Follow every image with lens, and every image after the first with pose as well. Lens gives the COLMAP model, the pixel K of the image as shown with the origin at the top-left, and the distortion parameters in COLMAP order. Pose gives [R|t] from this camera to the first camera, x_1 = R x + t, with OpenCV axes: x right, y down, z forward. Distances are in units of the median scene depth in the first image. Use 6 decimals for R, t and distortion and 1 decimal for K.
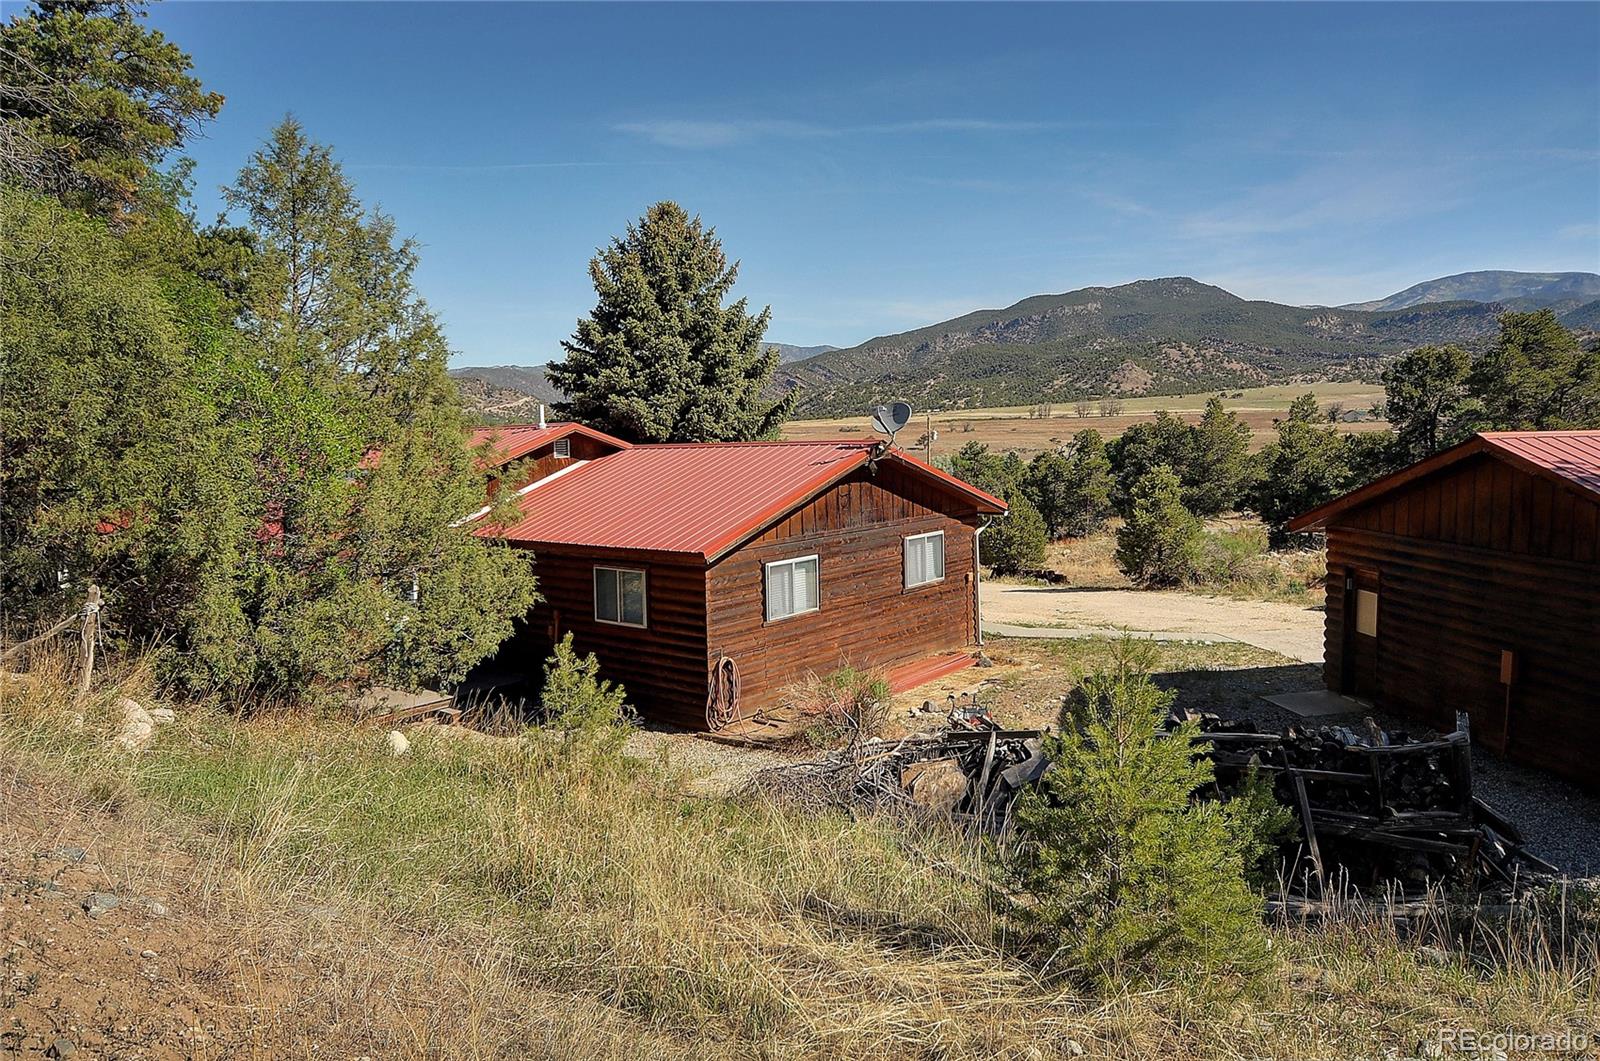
lens RADIAL K [[1170.8, 0, 802.6], [0, 1170.8, 535.2], [0, 0, 1]] dist [-0.002668, -0.000688]
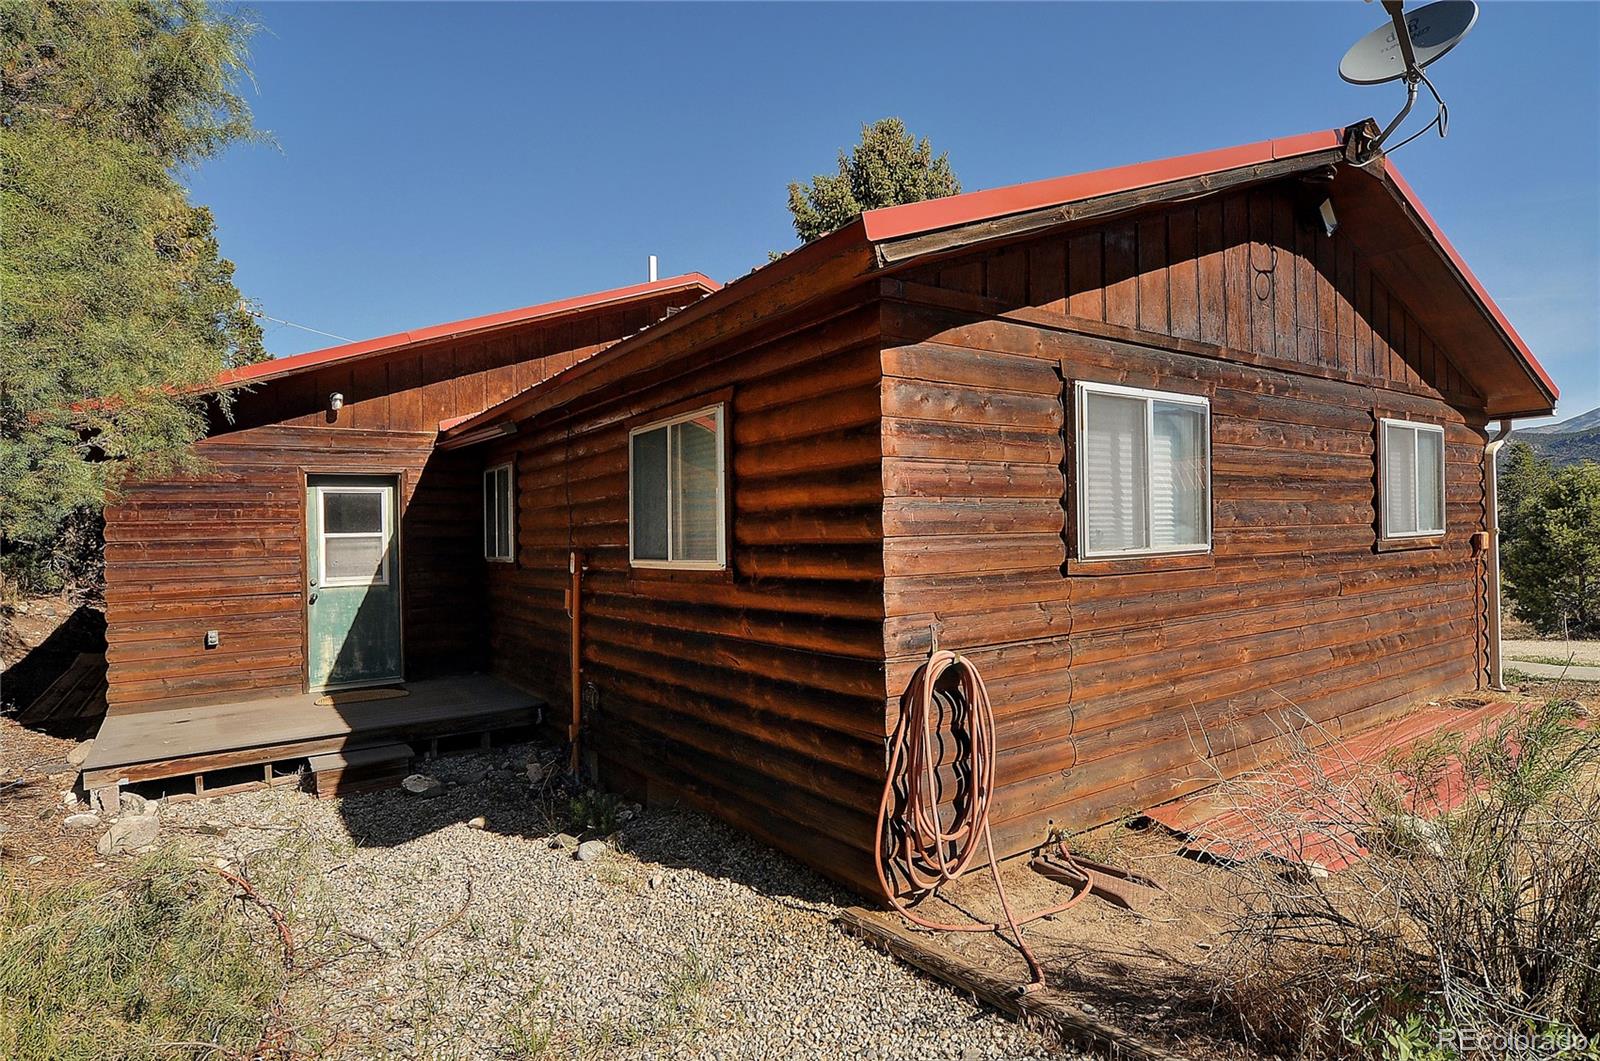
lens RADIAL K [[869.9, 0, 795.2], [0, 869.9, 534.6], [0, 0, 1]] dist [-0.005054, 0.003330]
pose [[0.968776, 0.007613, -0.247821, -0.046707], [-0.031935, 0.995034, -0.094272, 0.092597], [0.245872, 0.099243, 0.964208, 0.742744]]
